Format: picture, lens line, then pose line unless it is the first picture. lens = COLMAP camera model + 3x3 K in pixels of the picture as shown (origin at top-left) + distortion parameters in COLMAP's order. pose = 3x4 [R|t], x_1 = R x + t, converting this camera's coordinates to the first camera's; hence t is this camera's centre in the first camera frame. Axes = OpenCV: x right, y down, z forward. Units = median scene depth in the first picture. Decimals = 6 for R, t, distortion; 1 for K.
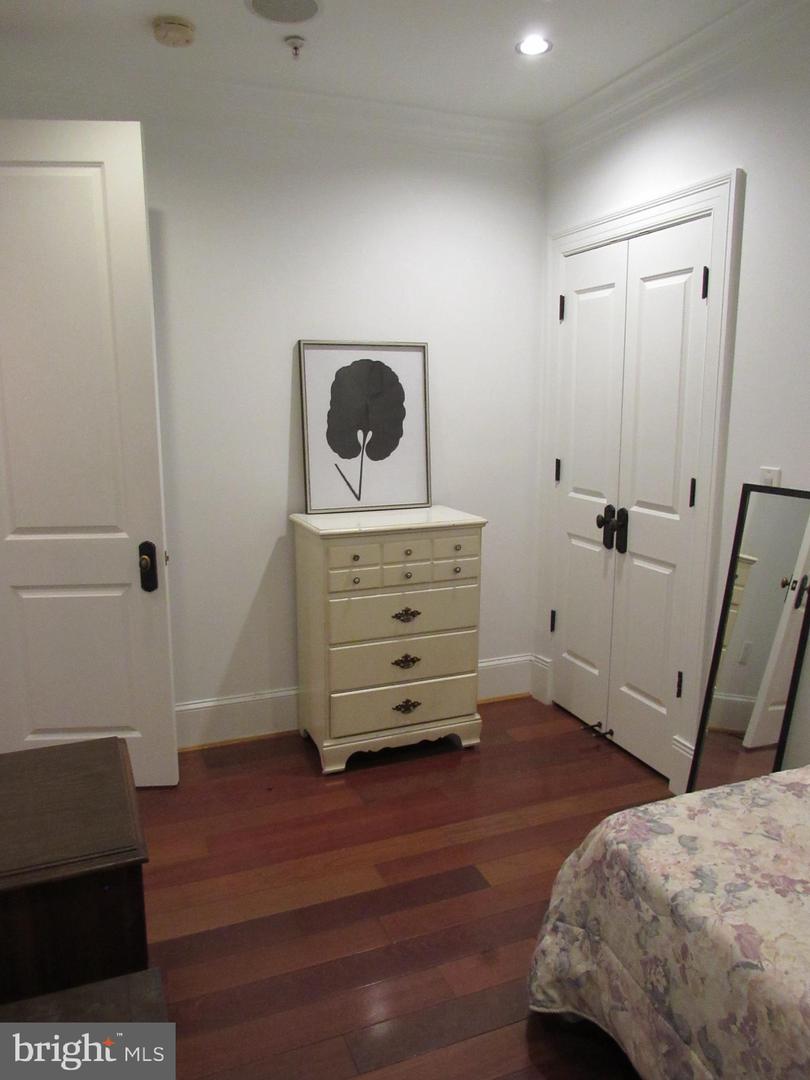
lens RADIAL K [[772.8, 0, 405.0], [0, 772.8, 540.0], [0, 0, 1]] dist [-0.037926, 0.060460]
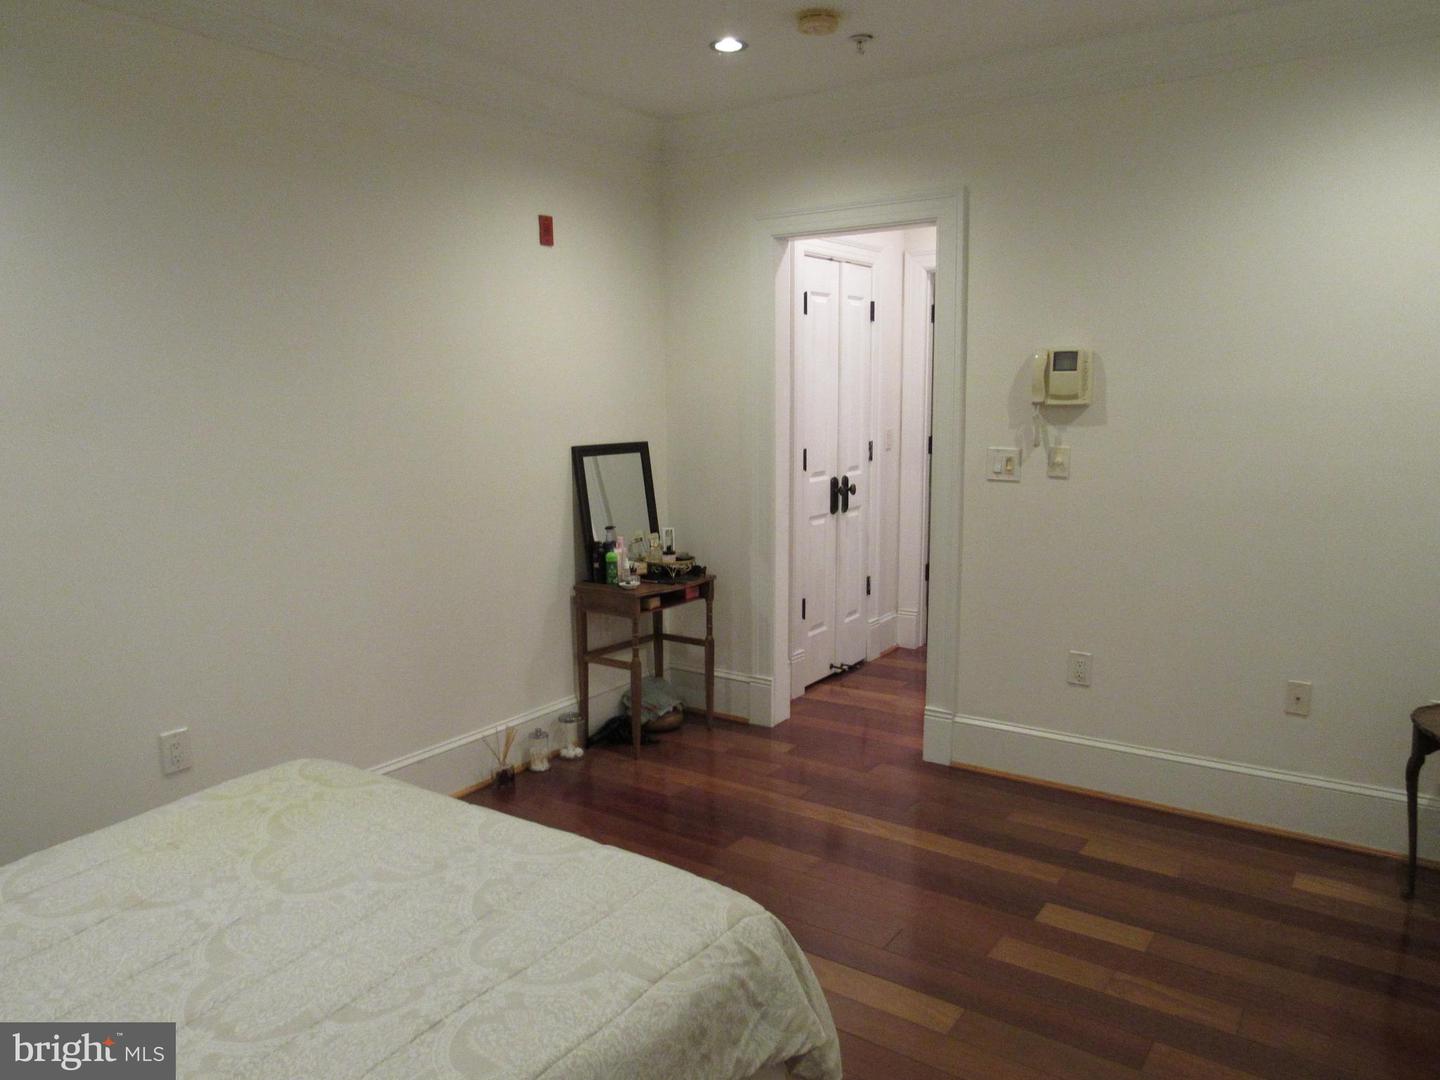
lens RADIAL K [[1030.3, 0, 720.0], [0, 1030.3, 540.0], [0, 0, 1]] dist [-0.037926, 0.060460]
pose [[-0.544092, -0.124528, 0.829733, -1.106919], [0.168856, 0.952438, 0.253670, -0.441789], [-0.821858, 0.278125, -0.497187, 2.238827]]
